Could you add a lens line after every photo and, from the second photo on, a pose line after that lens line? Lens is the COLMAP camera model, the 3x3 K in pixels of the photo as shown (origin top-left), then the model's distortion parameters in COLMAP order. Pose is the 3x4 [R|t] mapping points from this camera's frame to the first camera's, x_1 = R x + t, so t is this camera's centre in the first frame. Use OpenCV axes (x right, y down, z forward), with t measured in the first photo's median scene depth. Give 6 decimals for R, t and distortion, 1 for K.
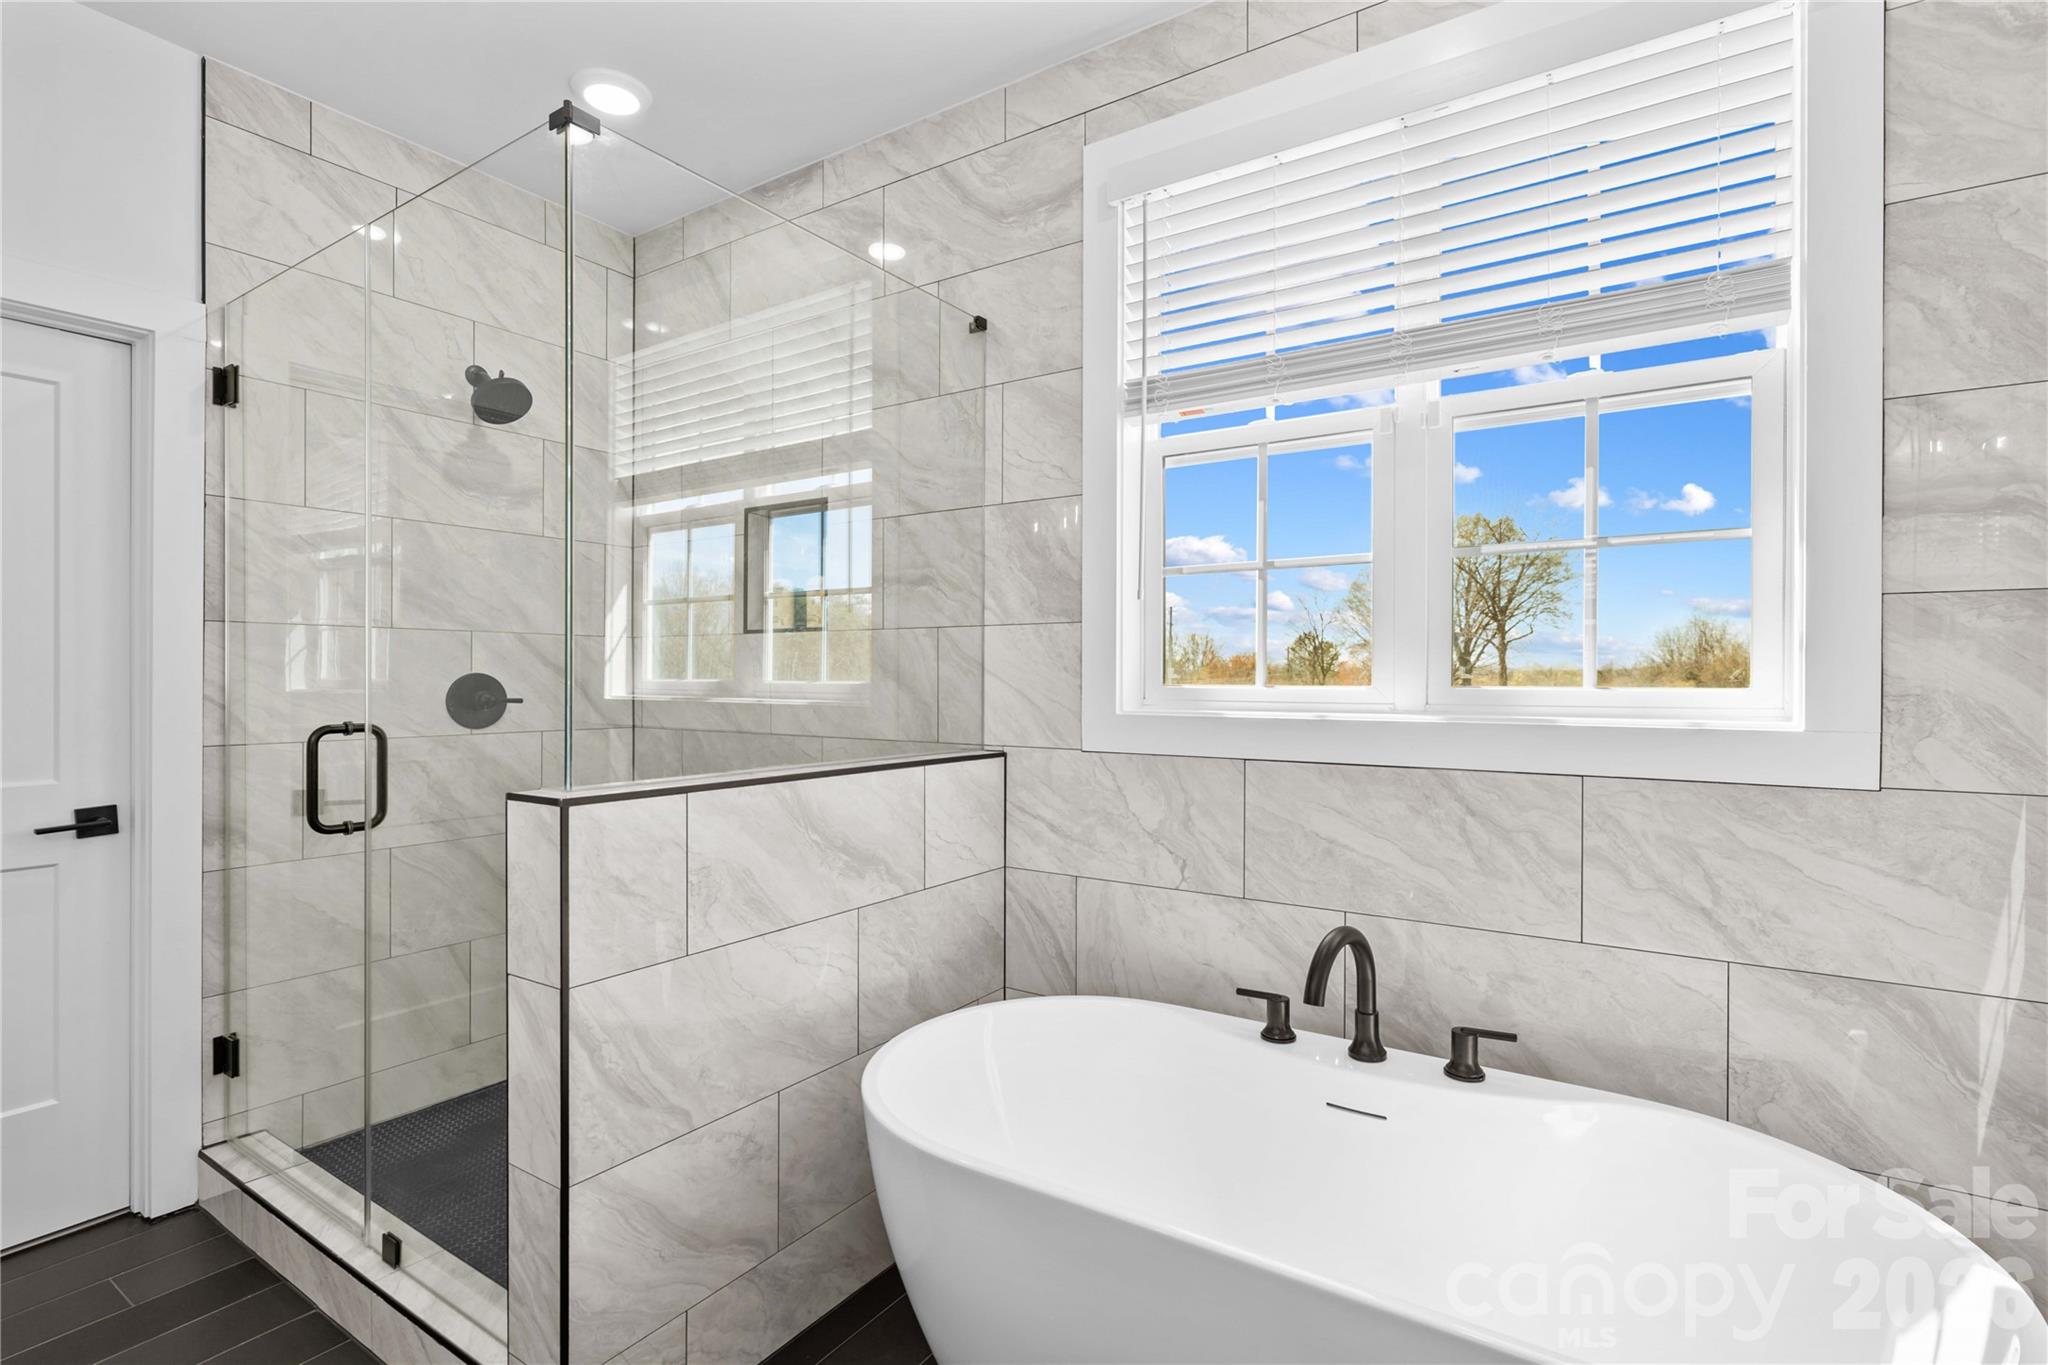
lens RADIAL K [[947.1, 0, 1021.3], [0, 947.1, 679.0], [0, 0, 1]] dist [-0.002313, -0.000028]
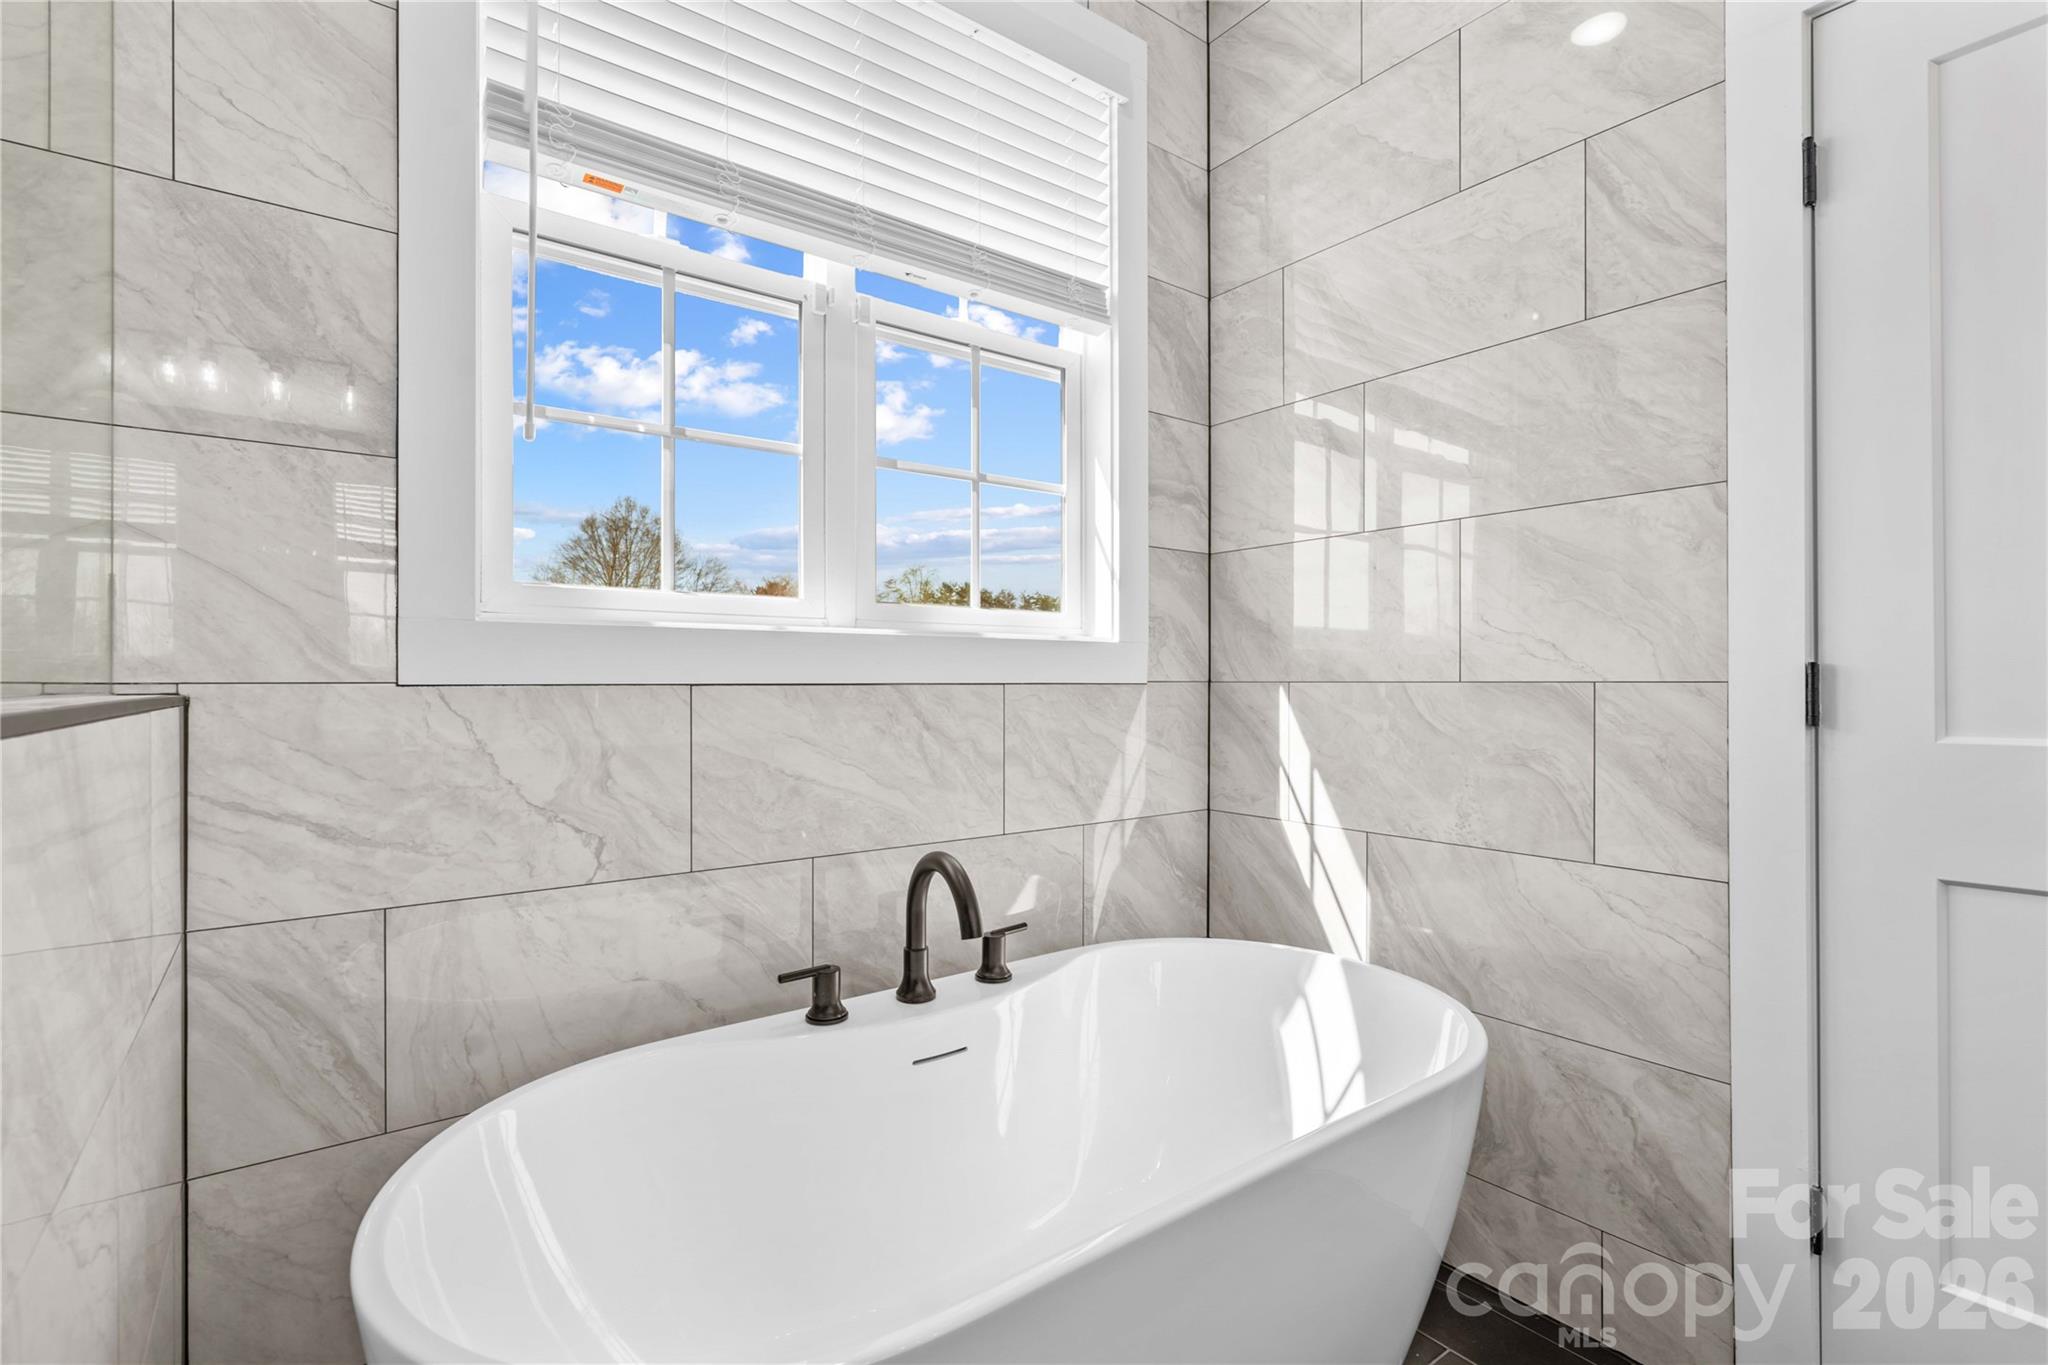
lens RADIAL K [[947.1, 0, 1021.3], [0, 947.1, 679.0], [0, 0, 1]] dist [-0.002313, -0.000028]
pose [[0.351674, -0.001710, 0.936121, -0.344400], [0.003487, 0.999994, 0.000517, 0.075305], [-0.936116, 0.003083, 0.351678, 0.462442]]
